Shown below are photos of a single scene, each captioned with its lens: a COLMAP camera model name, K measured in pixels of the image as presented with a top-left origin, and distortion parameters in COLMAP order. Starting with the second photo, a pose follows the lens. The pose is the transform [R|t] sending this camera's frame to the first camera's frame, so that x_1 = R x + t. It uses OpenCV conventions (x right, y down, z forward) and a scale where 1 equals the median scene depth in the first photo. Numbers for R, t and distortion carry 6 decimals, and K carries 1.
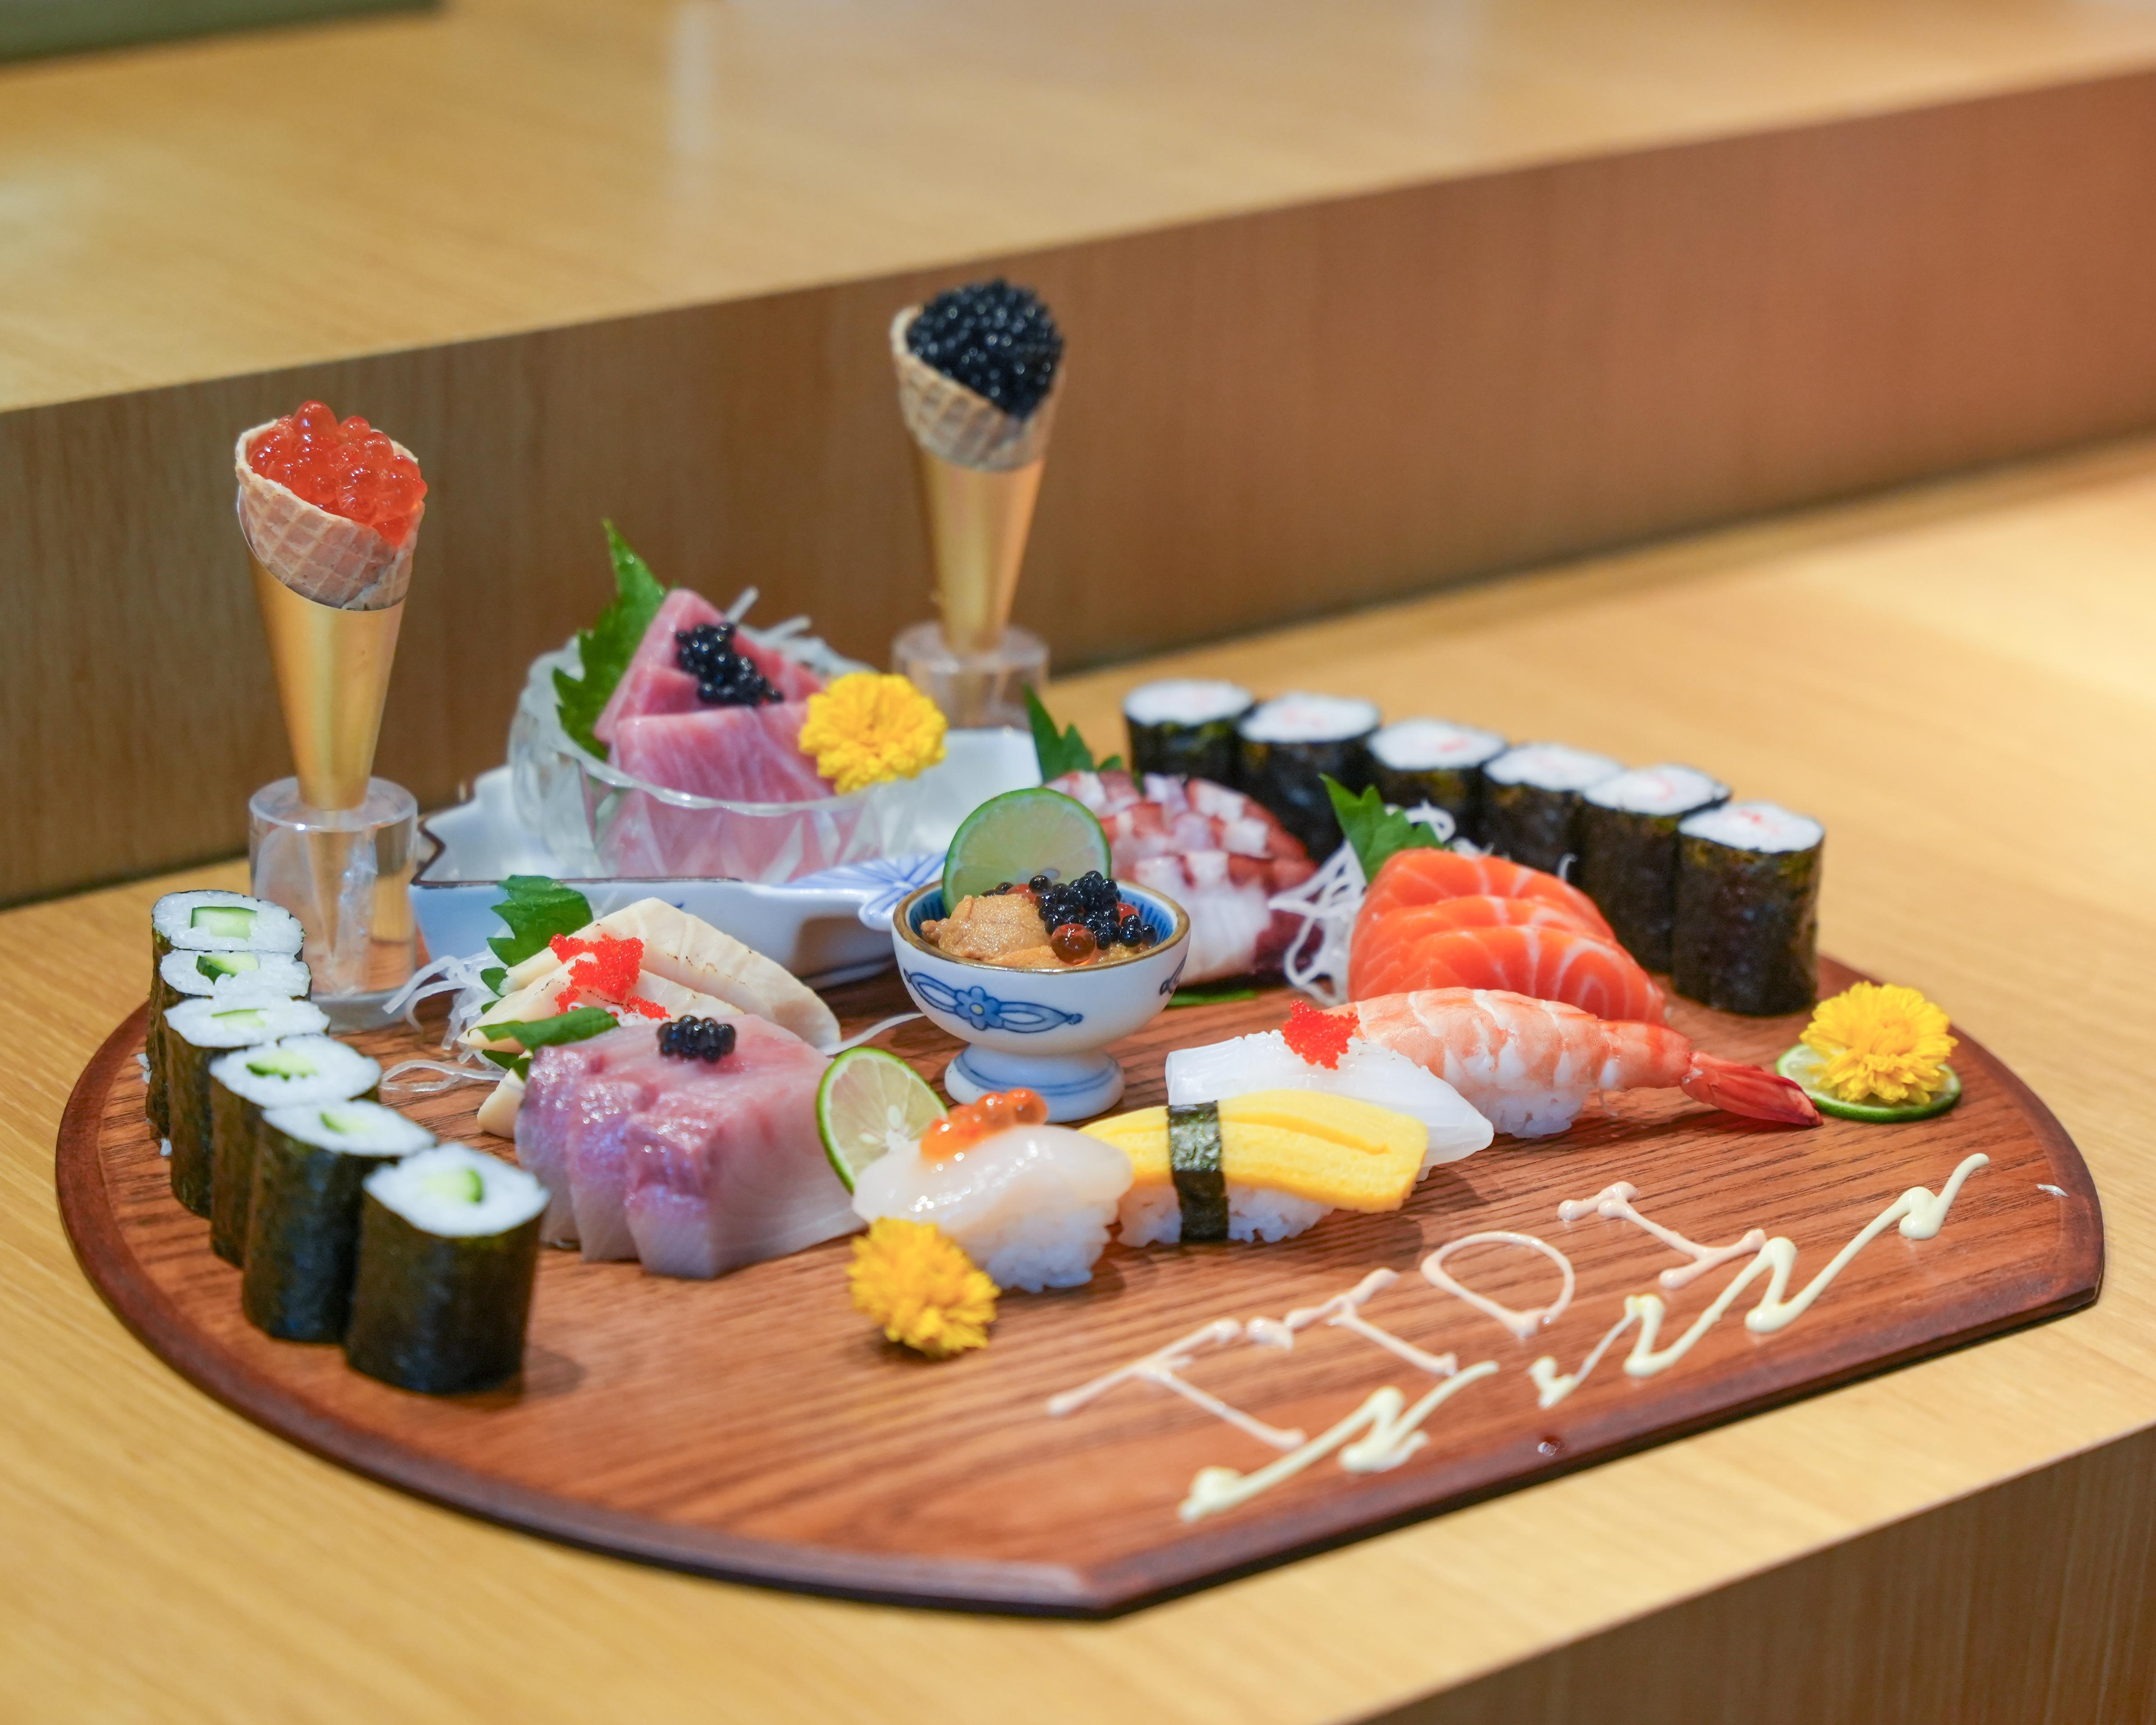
lens RADIAL K [[5620.3, 0, 1078.0], [0, 5620.3, 862.5], [0, 0, 1]] dist [0.052502, 0.146686]
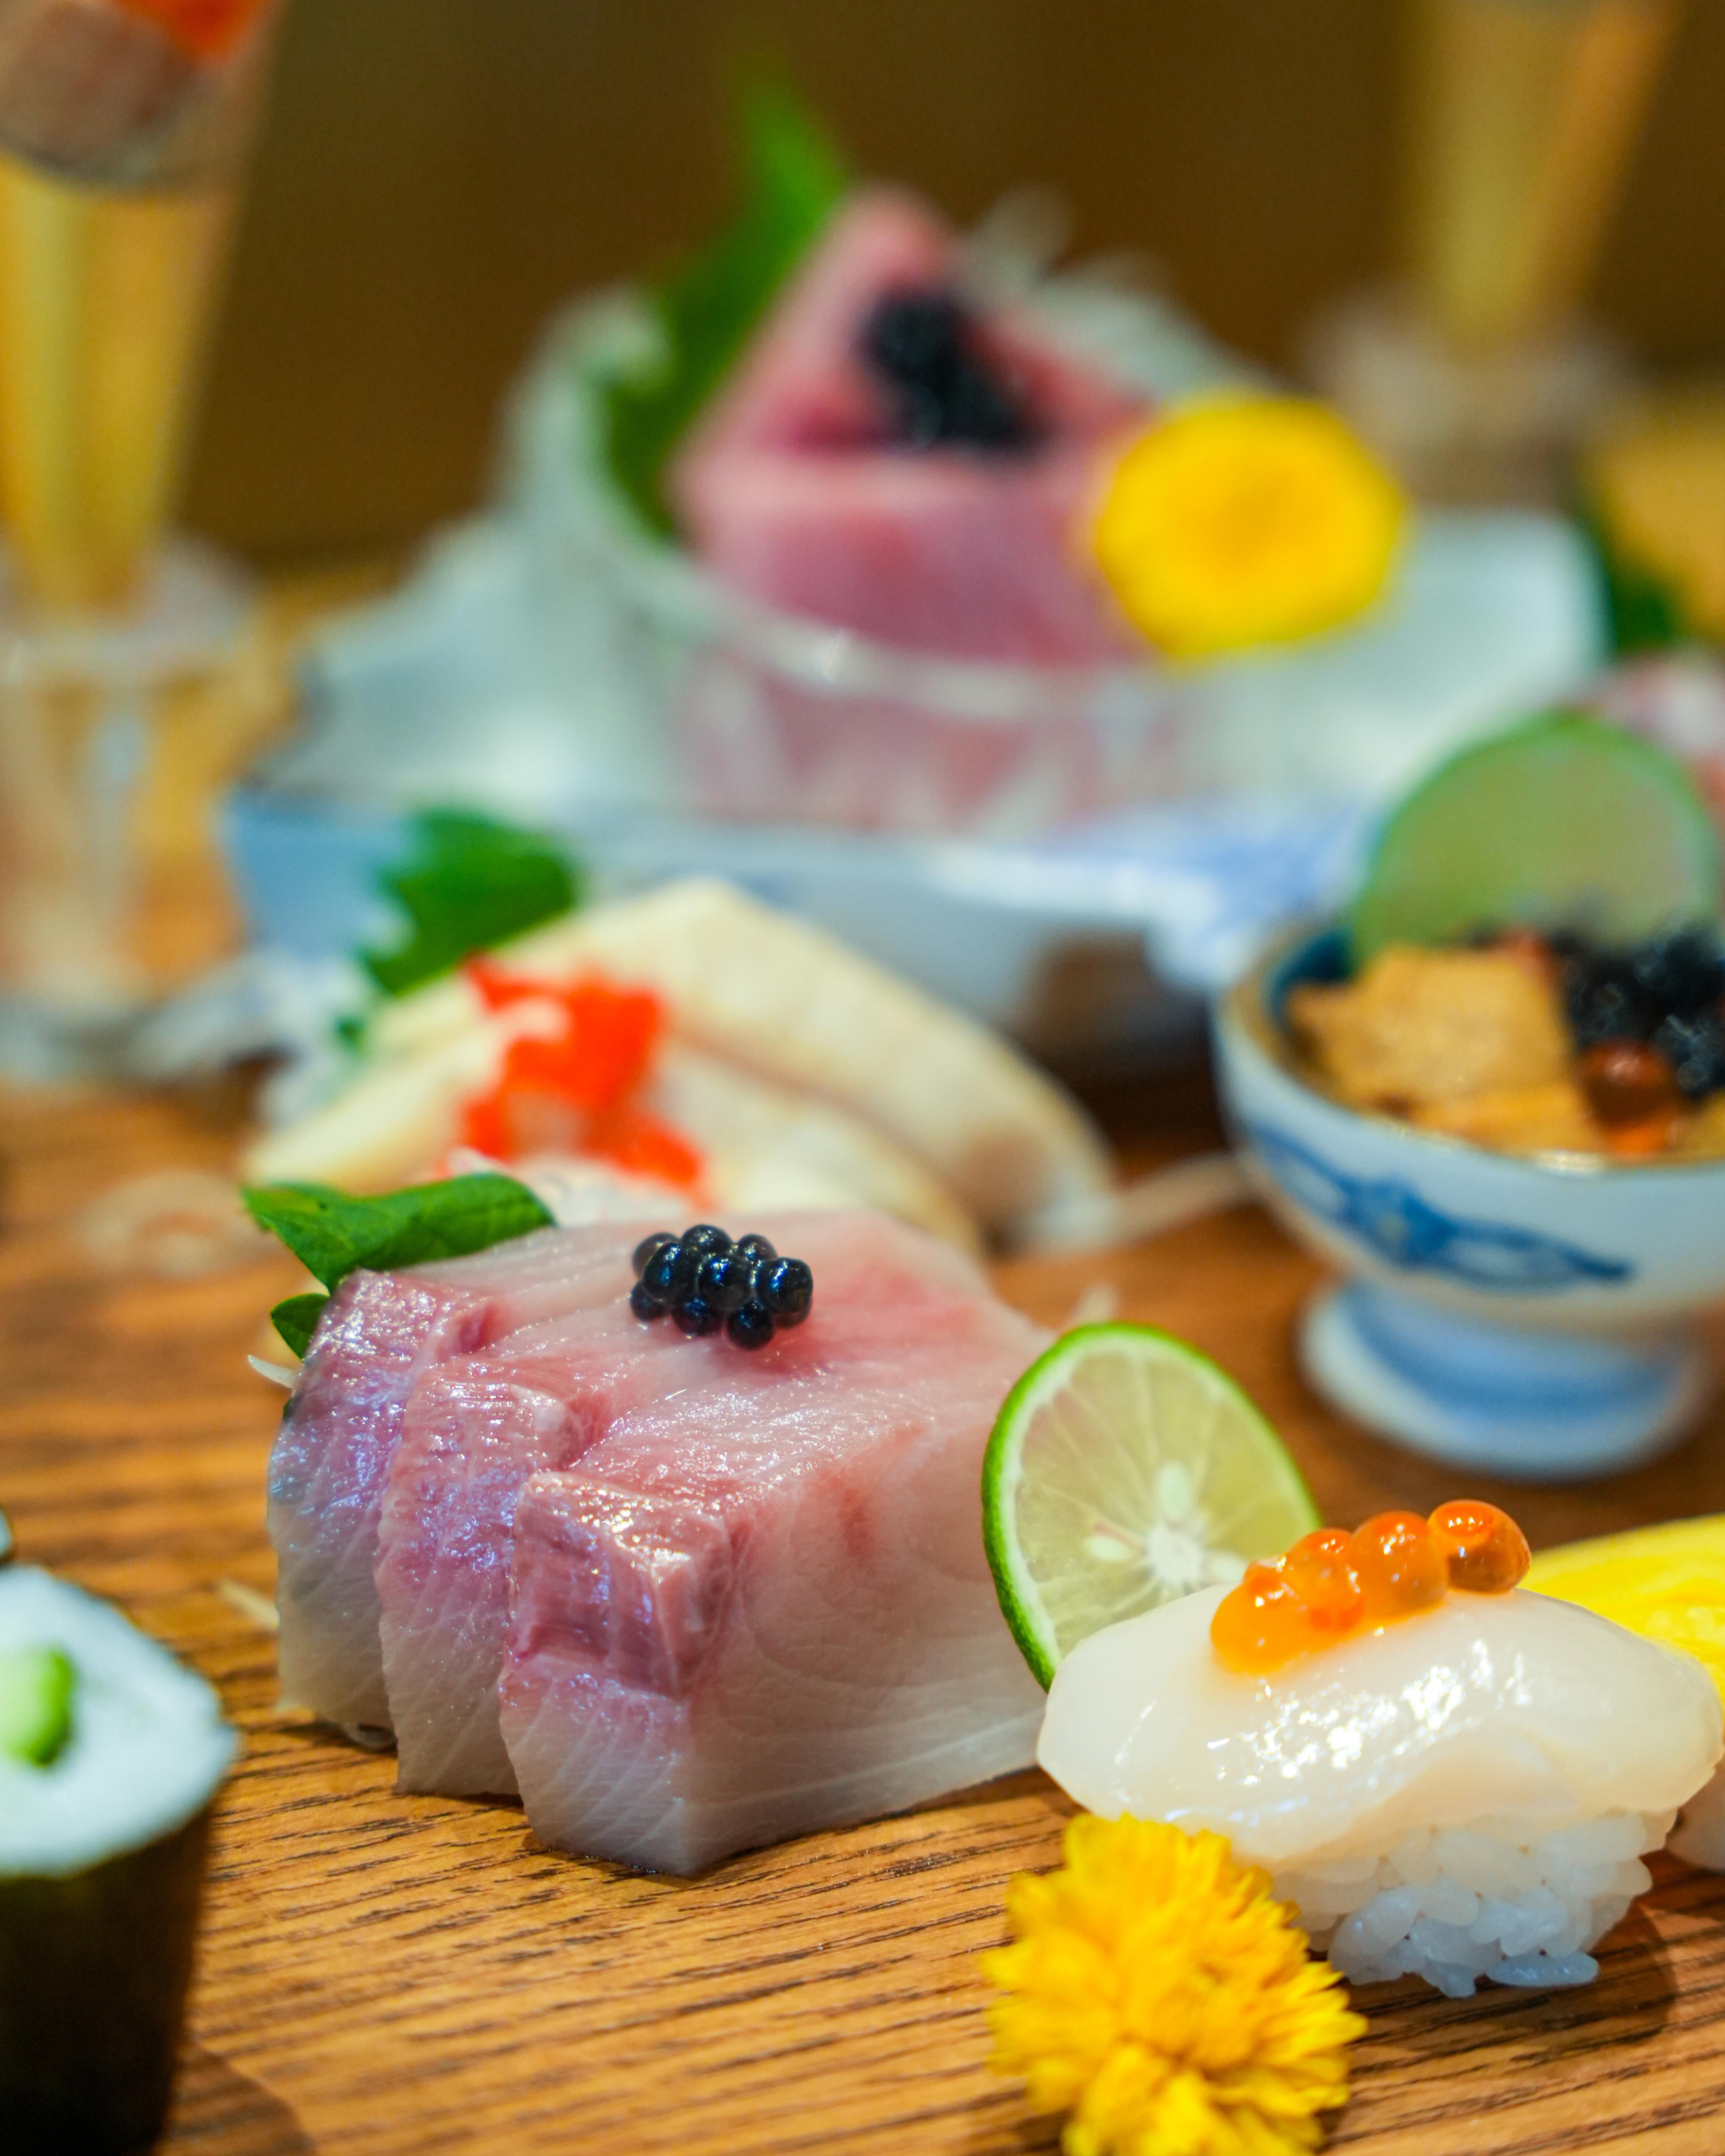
lens RADIAL K [[5620.3, 0, 862.5], [0, 5620.3, 1078.0], [0, 0, 1]] dist [0.052502, 0.146686]
pose [[0.987956, 0.101866, -0.116475, -0.009122], [-0.088274, 0.989268, 0.116433, -0.034410], [0.127086, -0.104749, 0.986345, 0.578252]]
